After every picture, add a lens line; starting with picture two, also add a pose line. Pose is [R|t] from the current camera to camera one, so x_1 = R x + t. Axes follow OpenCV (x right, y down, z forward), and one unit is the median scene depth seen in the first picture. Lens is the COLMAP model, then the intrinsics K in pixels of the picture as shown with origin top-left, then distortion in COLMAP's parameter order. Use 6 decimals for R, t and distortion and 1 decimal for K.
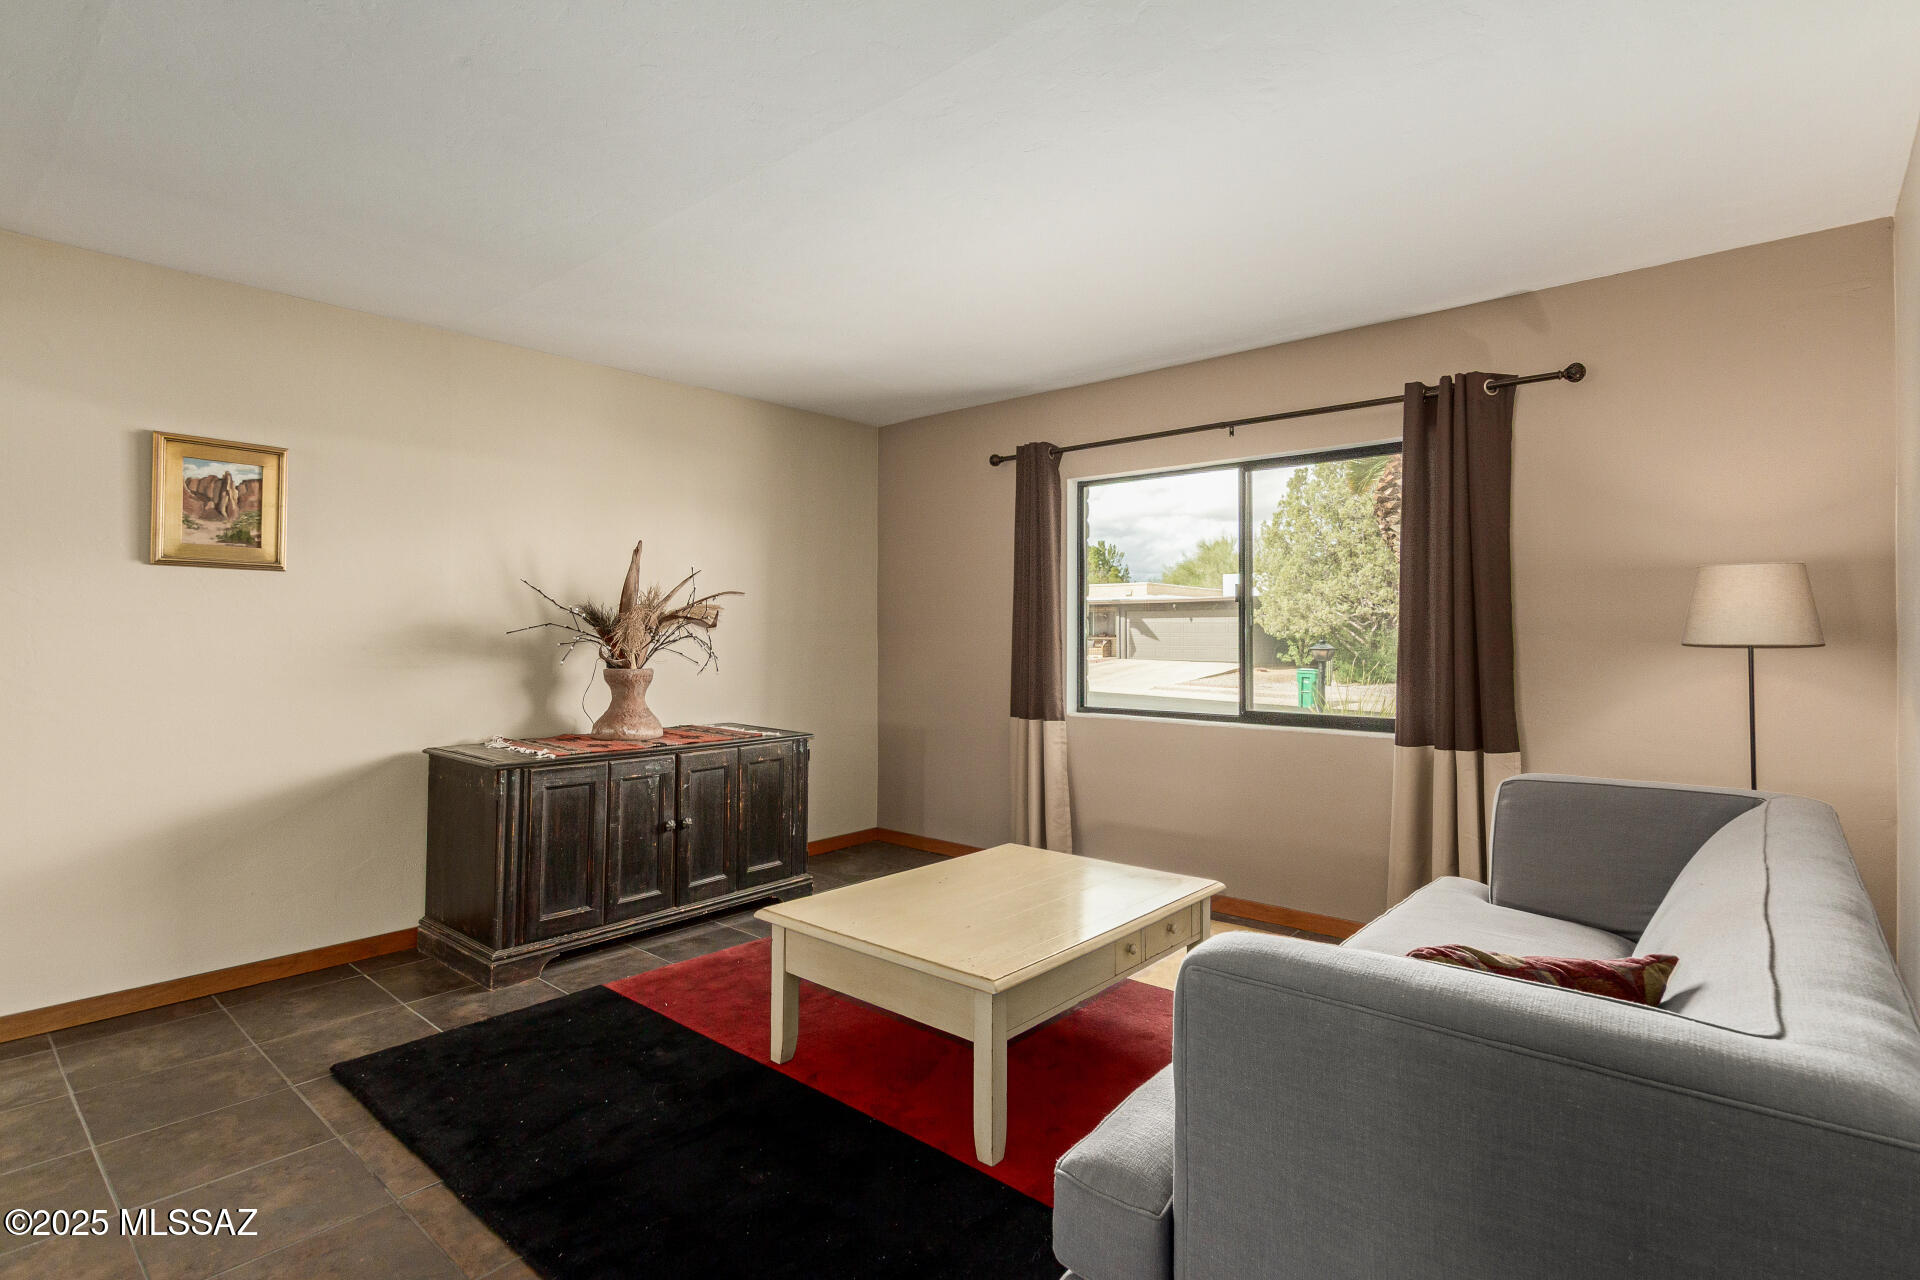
lens RADIAL K [[931.1, 0, 971.2], [0, 931.1, 633.1], [0, 0, 1]] dist [0.004241, -0.000845]
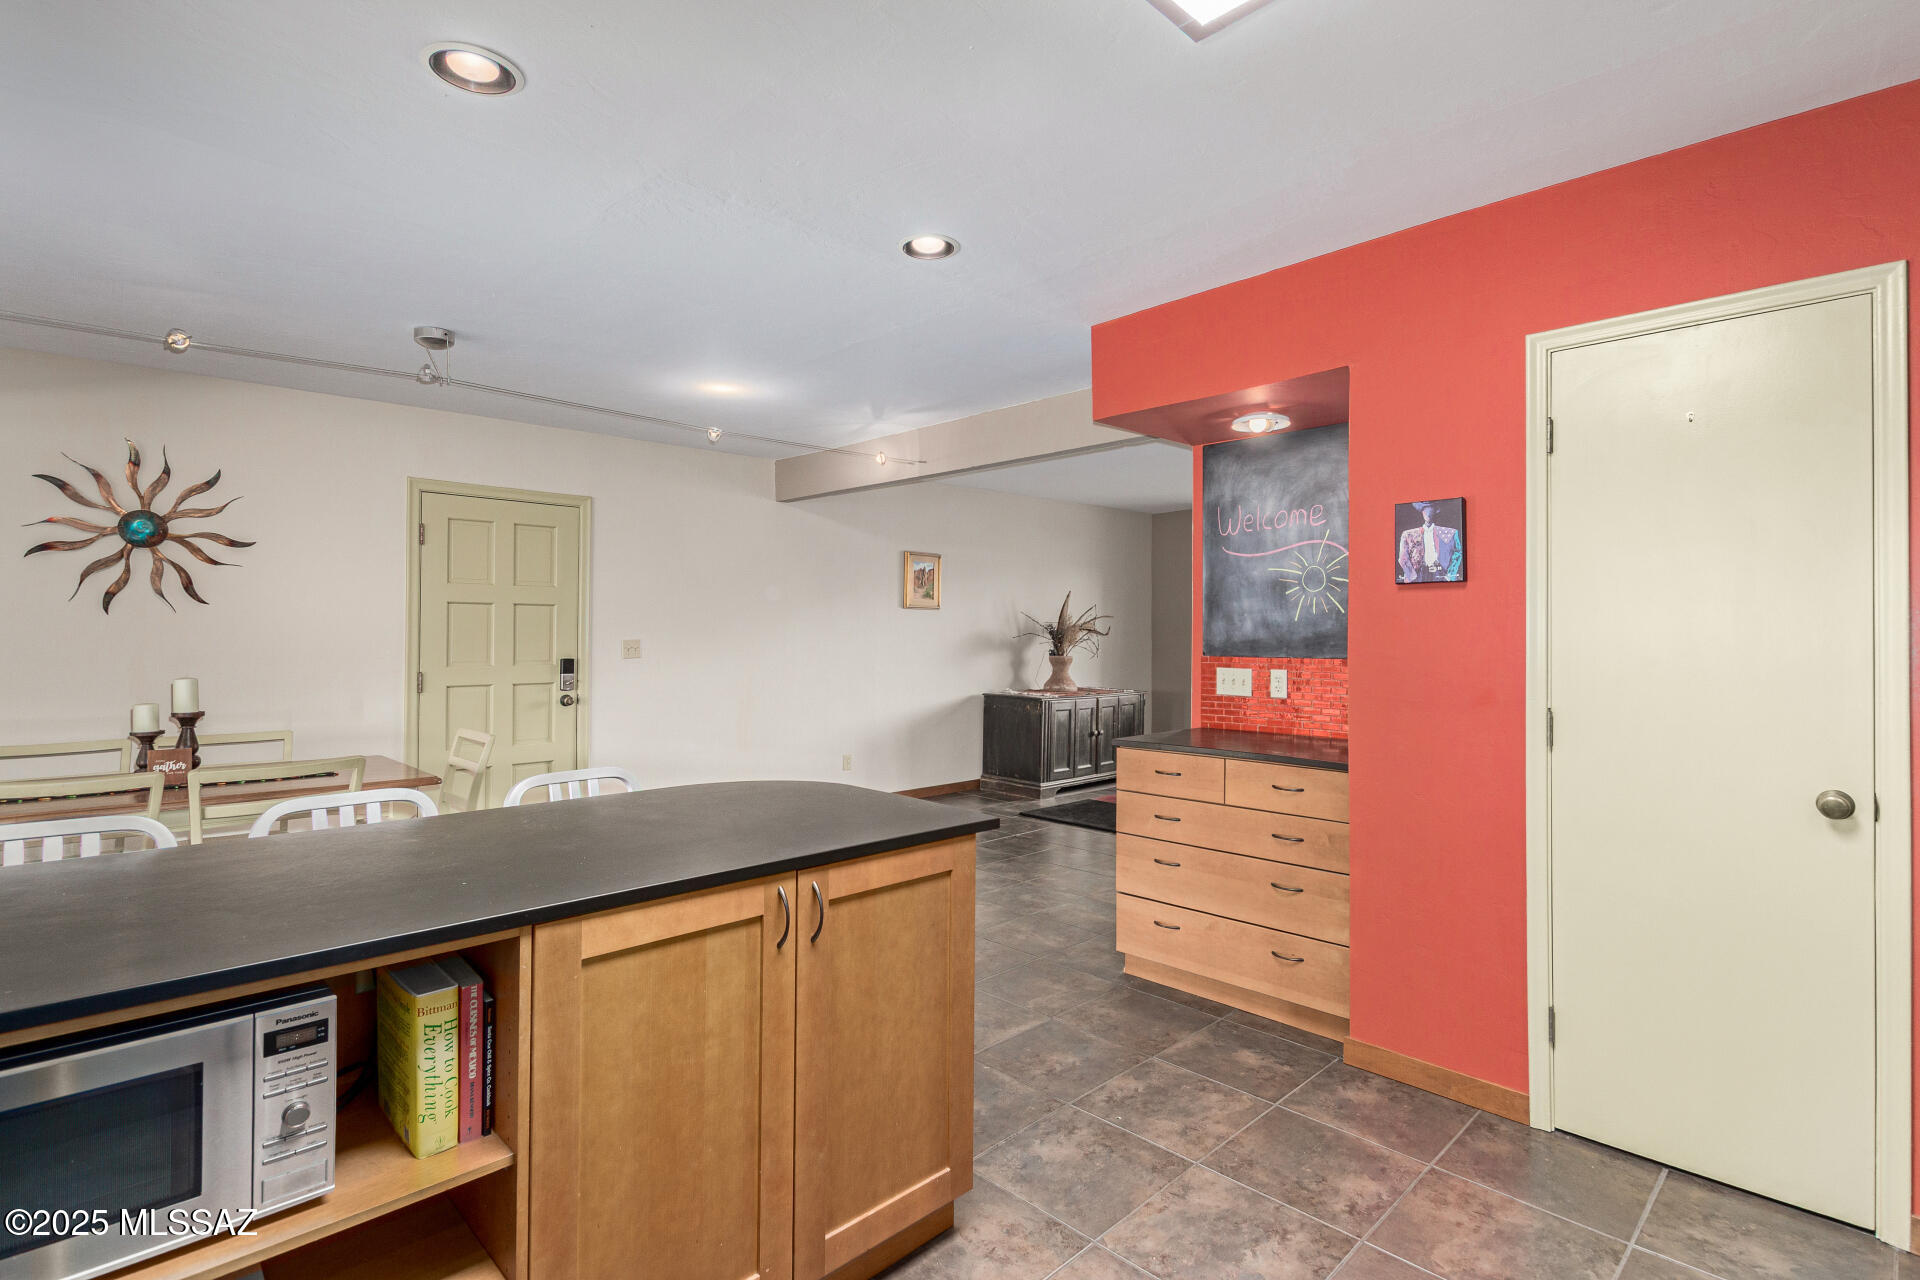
lens RADIAL K [[947.7, 0, 980.4], [0, 947.7, 622.6], [0, 0, 1]] dist [0.012045, -0.000922]
pose [[0.997754, 0.006252, -0.066685, -0.490066], [-0.006558, 0.999969, -0.004359, -0.027176], [0.066656, 0.004787, 0.997765, -1.216821]]
